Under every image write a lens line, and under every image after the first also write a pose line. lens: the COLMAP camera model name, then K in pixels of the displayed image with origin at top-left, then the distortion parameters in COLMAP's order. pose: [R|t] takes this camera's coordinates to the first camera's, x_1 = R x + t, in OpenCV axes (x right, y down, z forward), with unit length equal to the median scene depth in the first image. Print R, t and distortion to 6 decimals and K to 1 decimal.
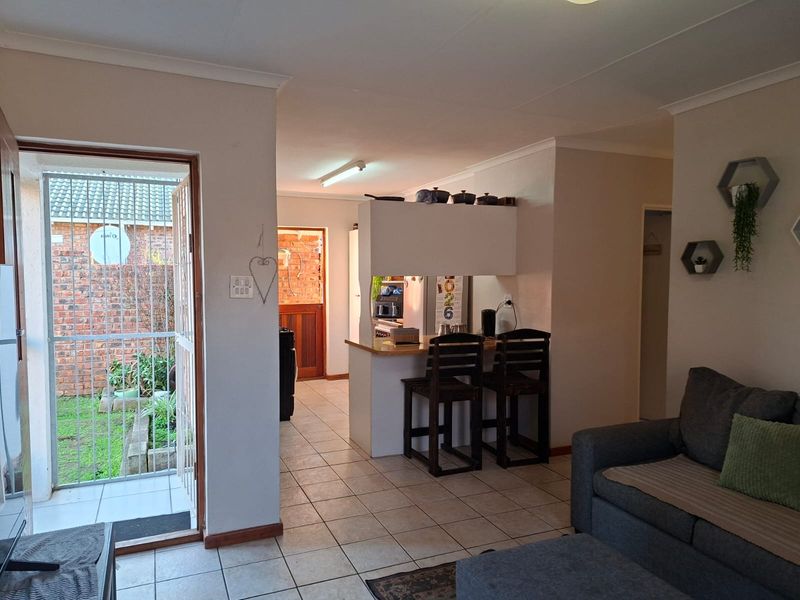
lens RADIAL K [[559.6, 0, 381.1], [0, 559.6, 298.0], [0, 0, 1]] dist [0.056804, -0.059730]
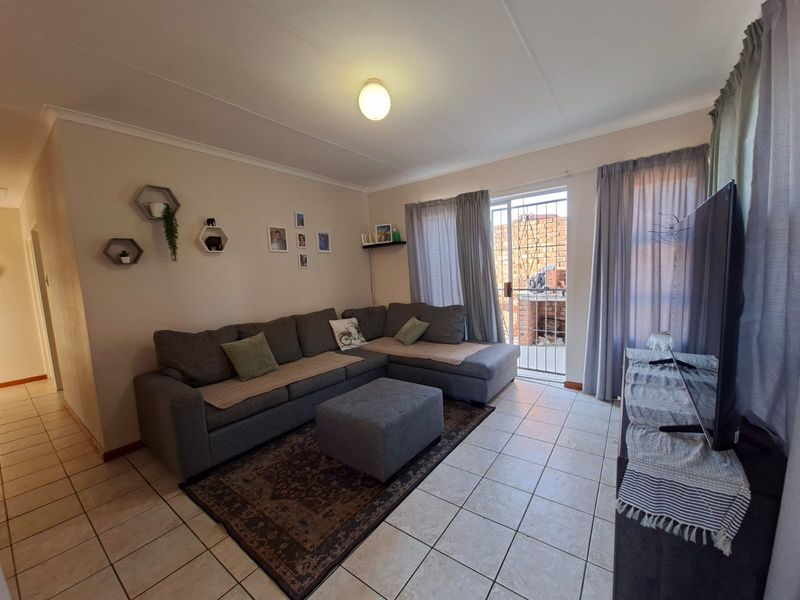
lens RADIAL K [[325.0, 0, 410.0], [0, 325.0, 304.1], [0, 0, 1]] dist [-0.004510, -0.000085]
pose [[-0.521068, -0.063474, 0.851152, -0.481973], [0.093871, 0.986919, 0.131066, 0.013703], [-0.848338, 0.148193, -0.508293, 1.005830]]
